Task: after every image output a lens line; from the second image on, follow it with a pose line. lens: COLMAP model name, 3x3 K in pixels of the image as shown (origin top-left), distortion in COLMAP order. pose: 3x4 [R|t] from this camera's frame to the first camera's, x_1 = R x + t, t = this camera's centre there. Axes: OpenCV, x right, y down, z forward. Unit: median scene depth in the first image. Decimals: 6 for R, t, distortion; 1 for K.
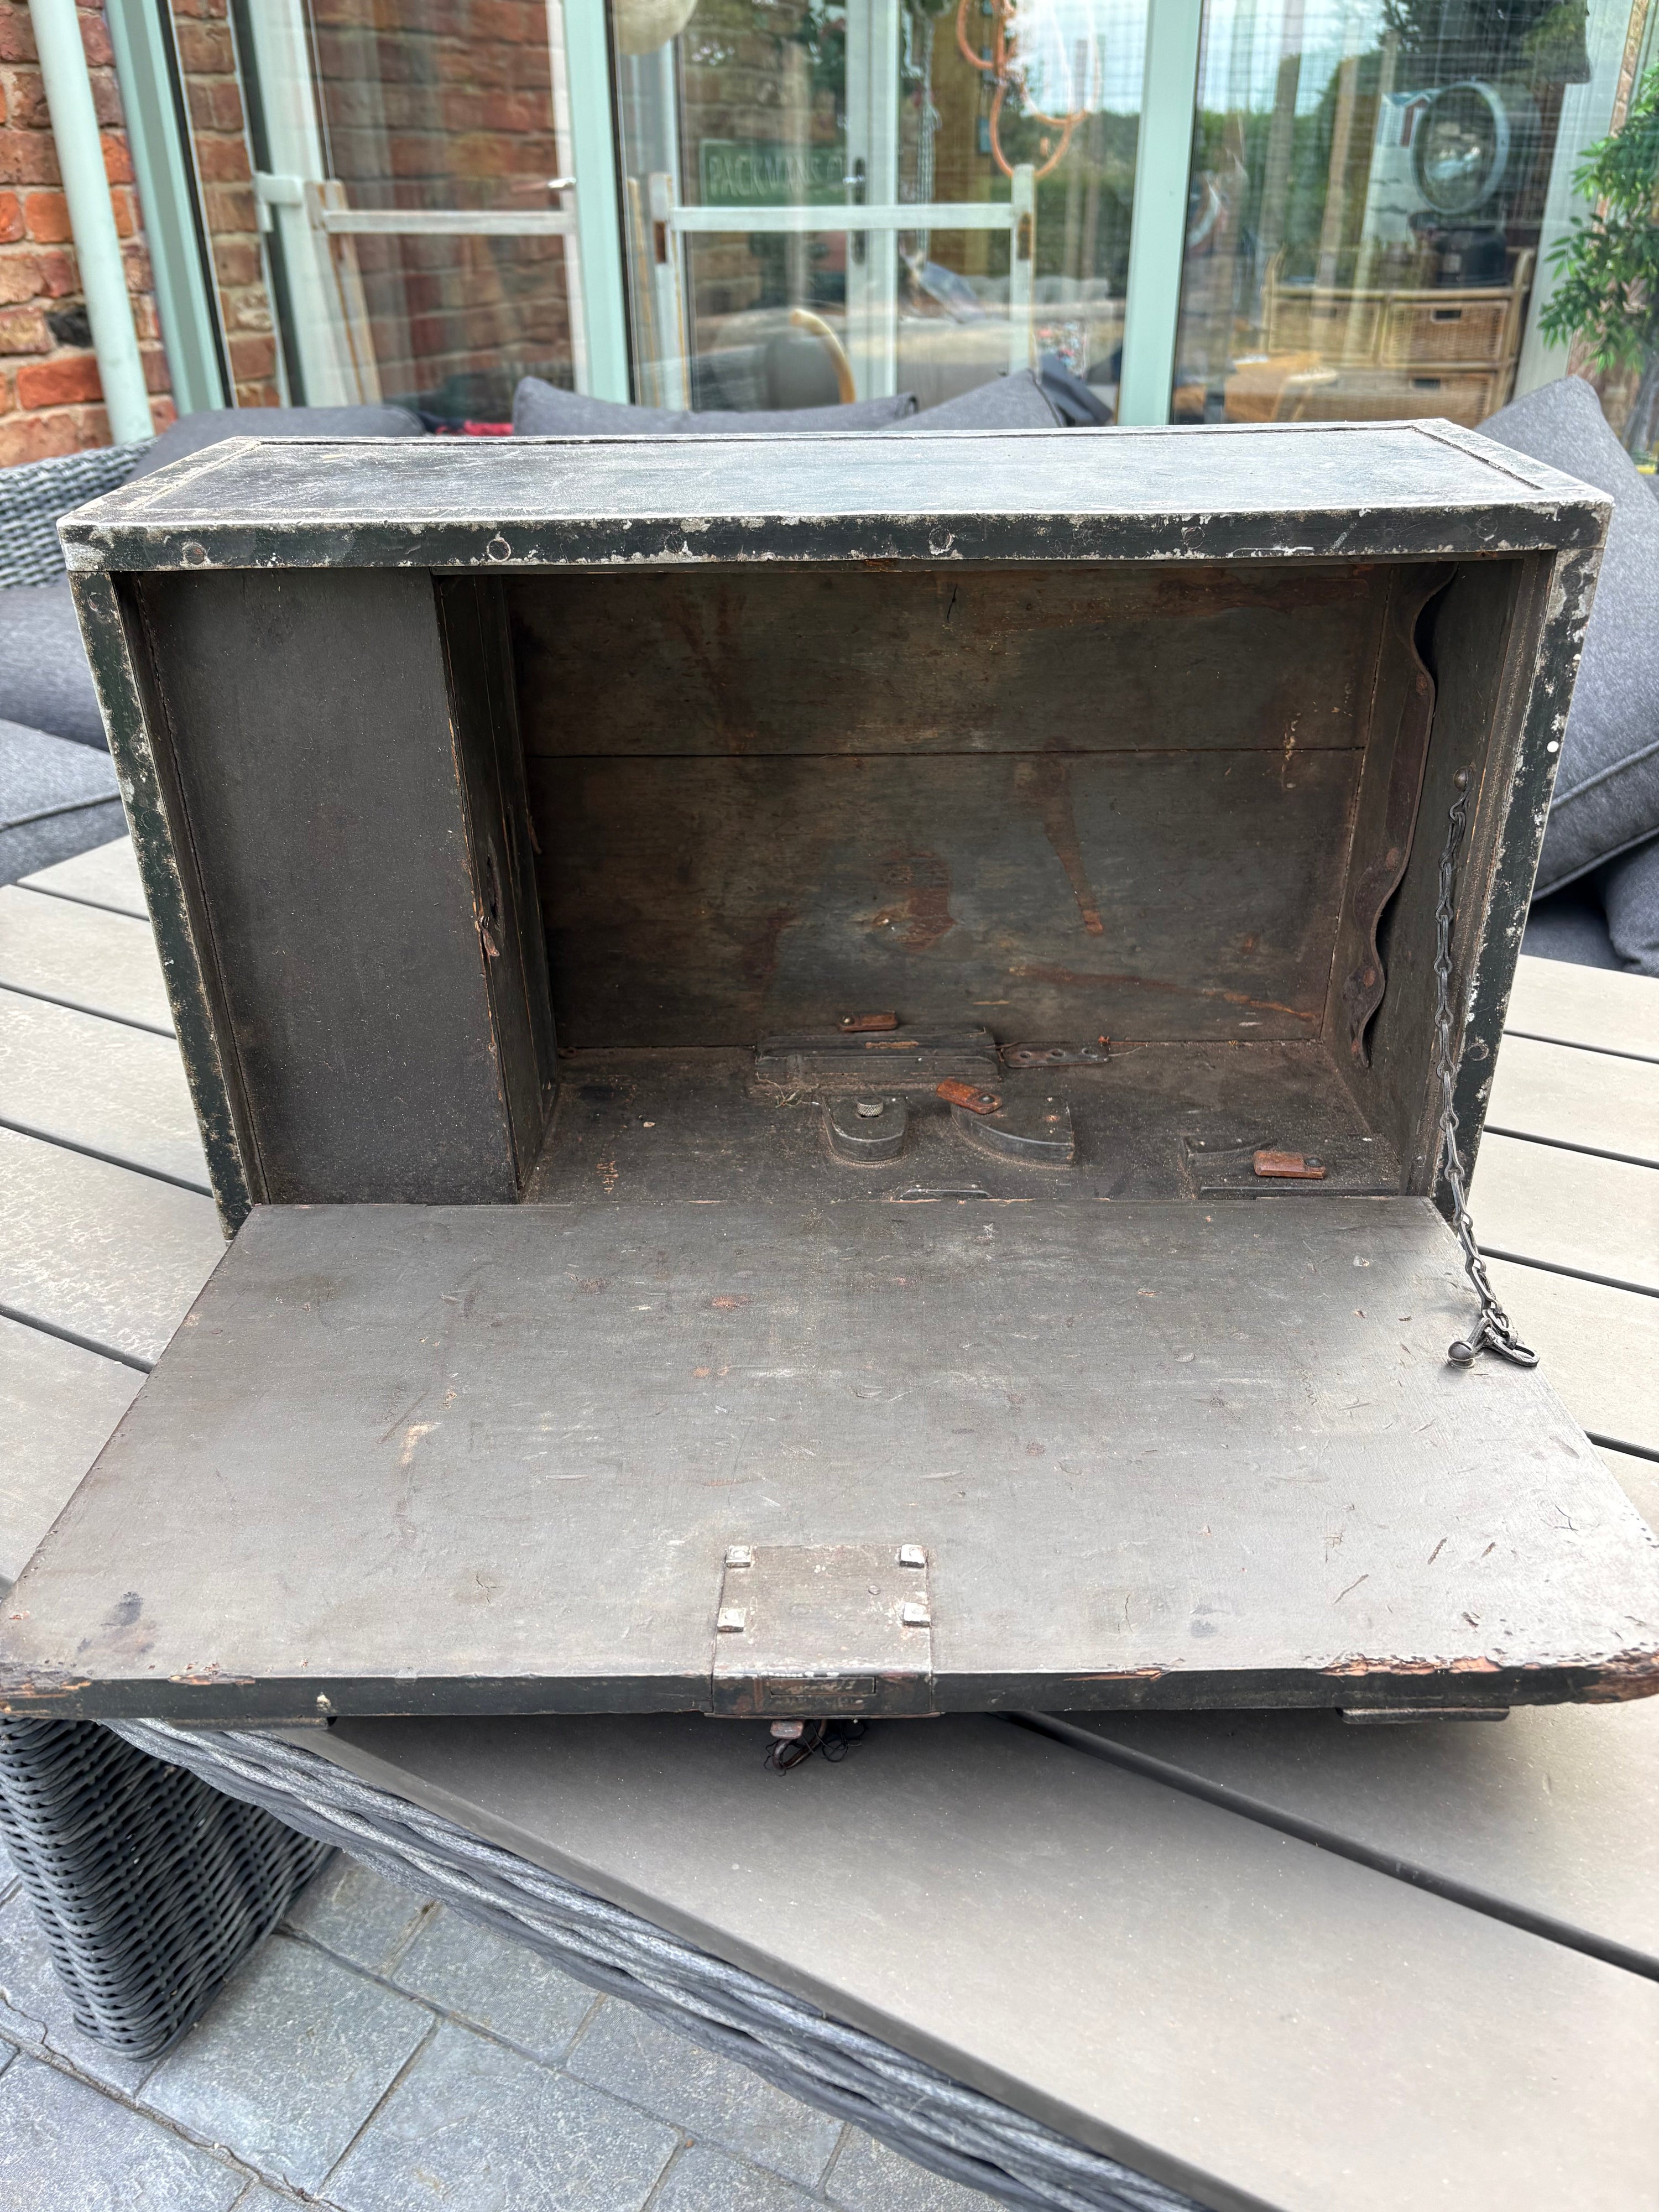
lens RADIAL K [[1691.6, 0, 829.5], [0, 1691.6, 1106.0], [0, 0, 1]] dist [0.095397, -0.123016]
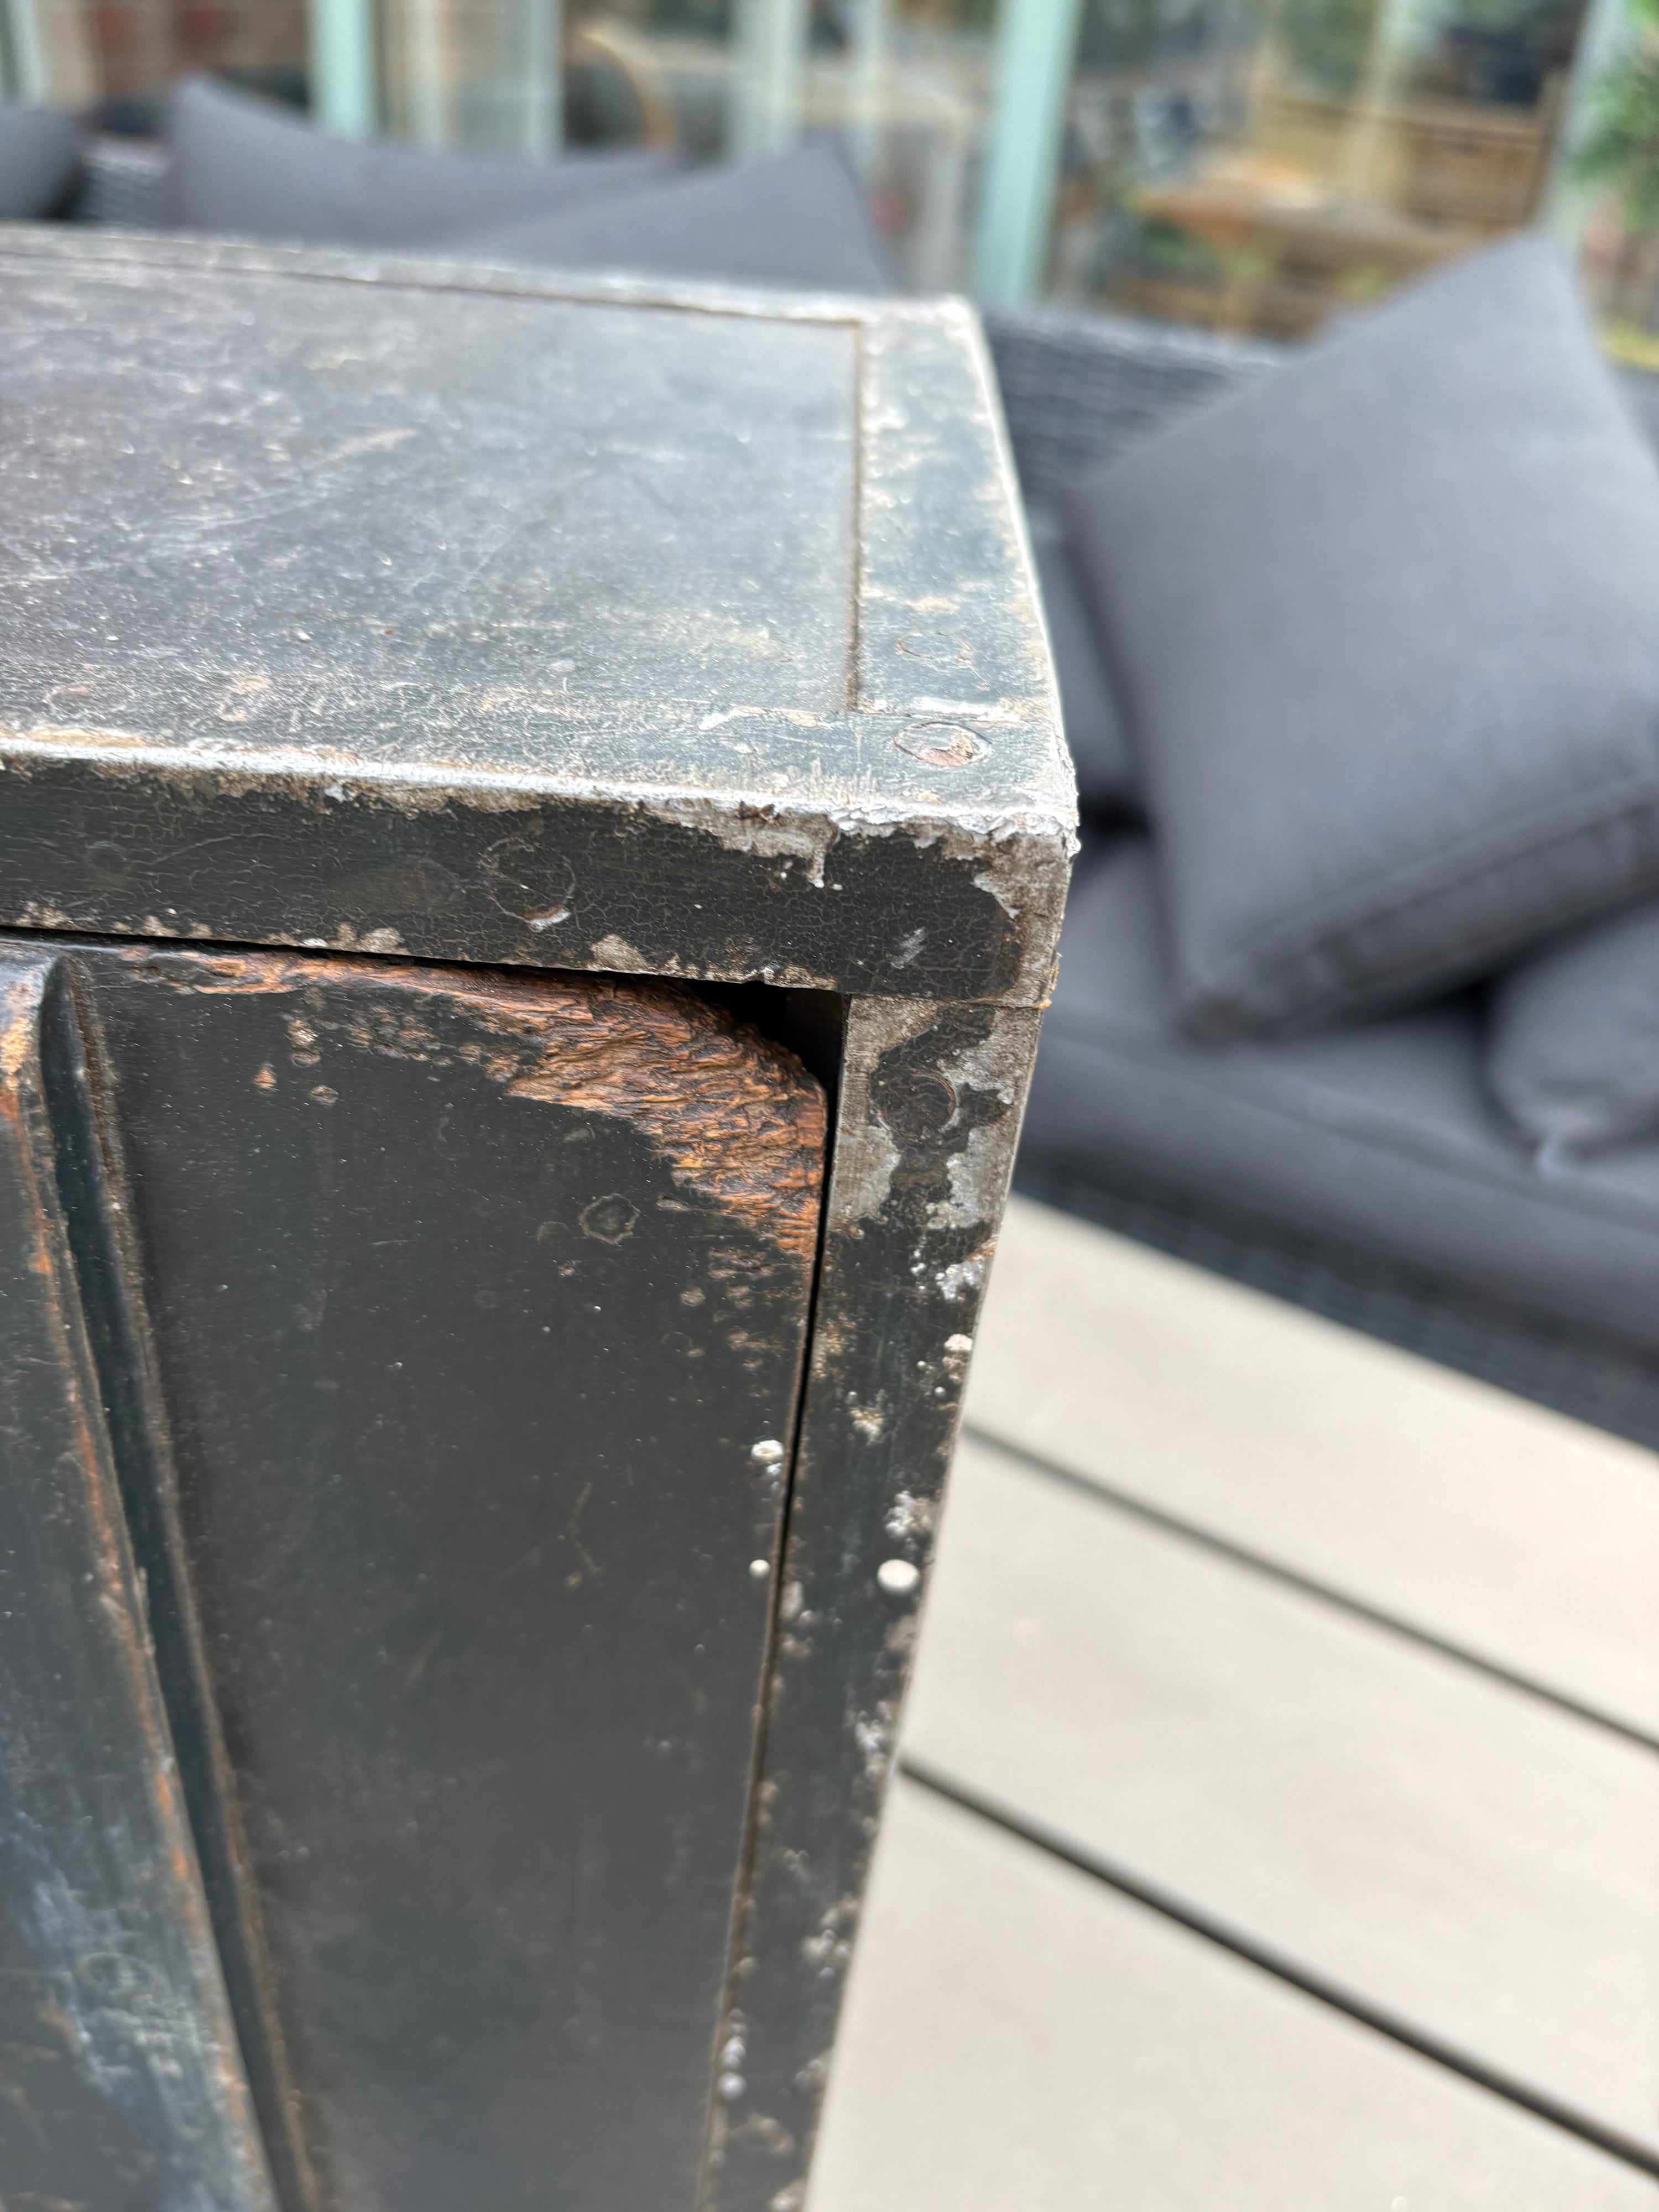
lens RADIAL K [[1759.0, 0, 828.7], [0, 1759.0, 1082.7], [0, 0, 1]] dist [-0.038105, -0.001358]
pose [[0.994979, 0.093247, 0.036360, 0.102588], [-0.096352, 0.990717, 0.095896, -0.082870], [-0.027081, -0.098918, 0.994727, 0.188356]]
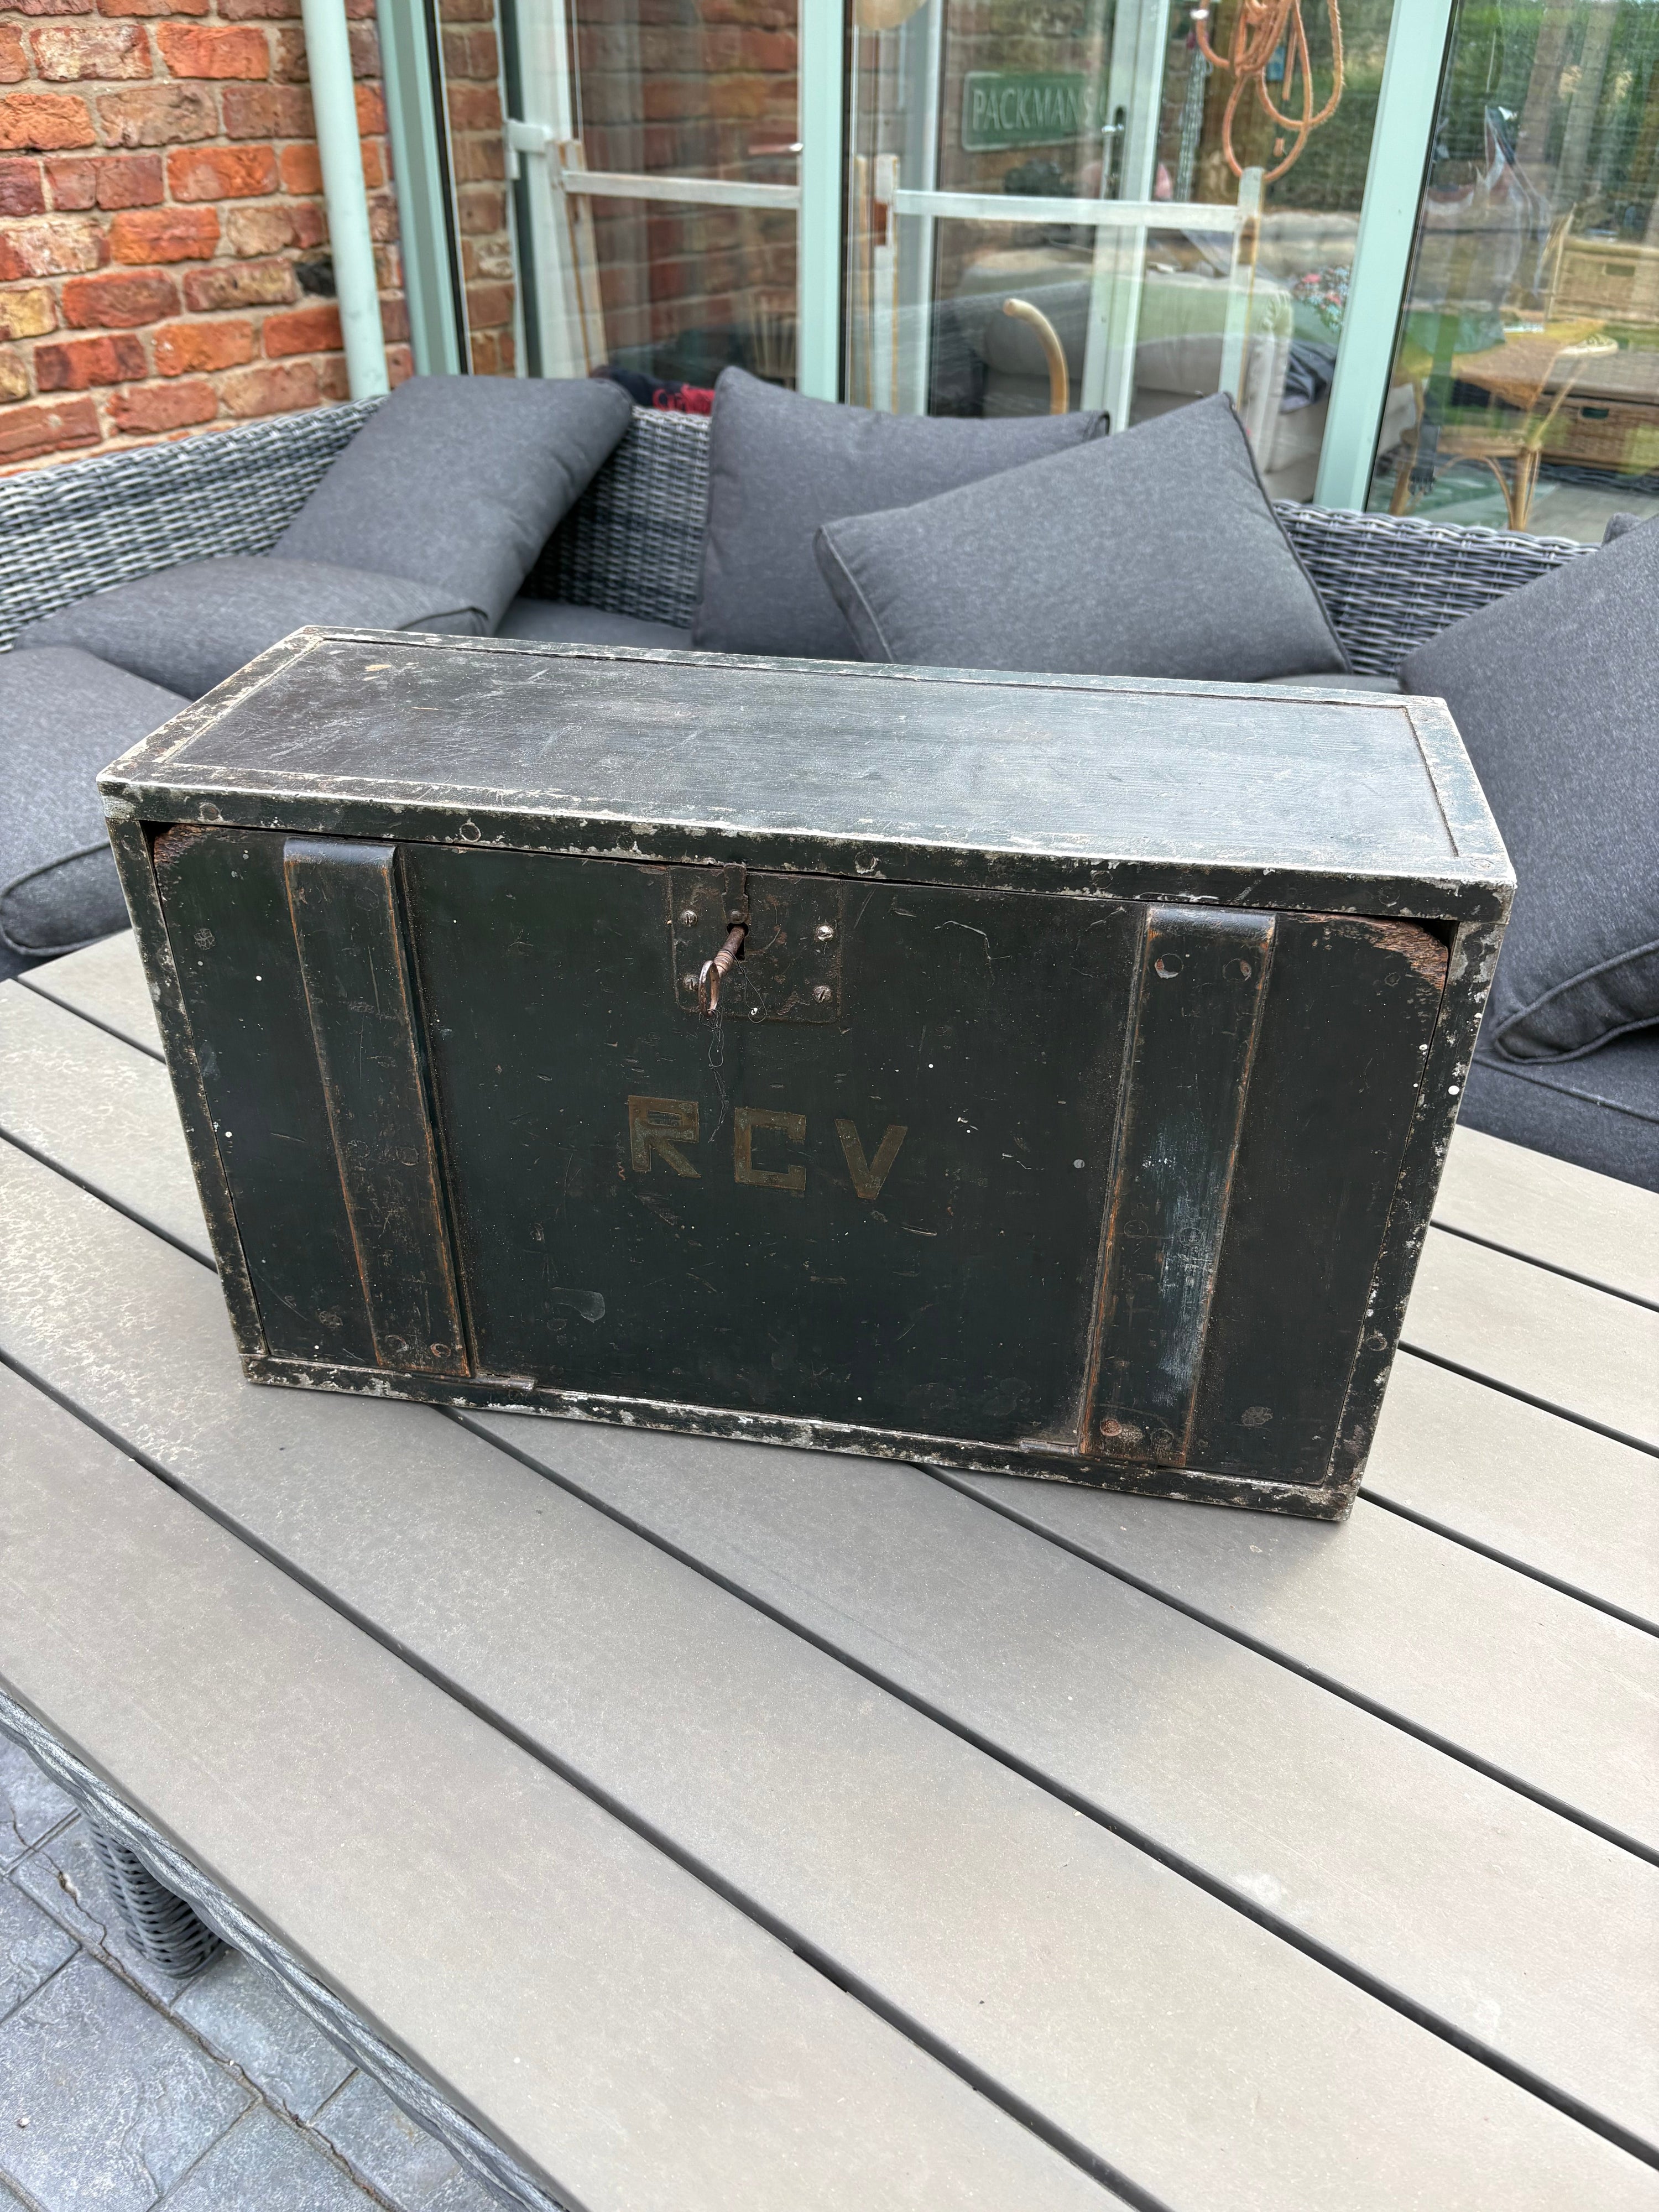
lens RADIAL K [[1691.6, 0, 829.5], [0, 1691.6, 1106.0], [0, 0, 1]] dist [0.095397, -0.123016]
pose [[0.986867, 0.104930, -0.122818, 0.046784], [-0.096915, 0.992862, 0.069524, -0.061535], [0.129236, -0.056708, 0.989991, -0.017064]]
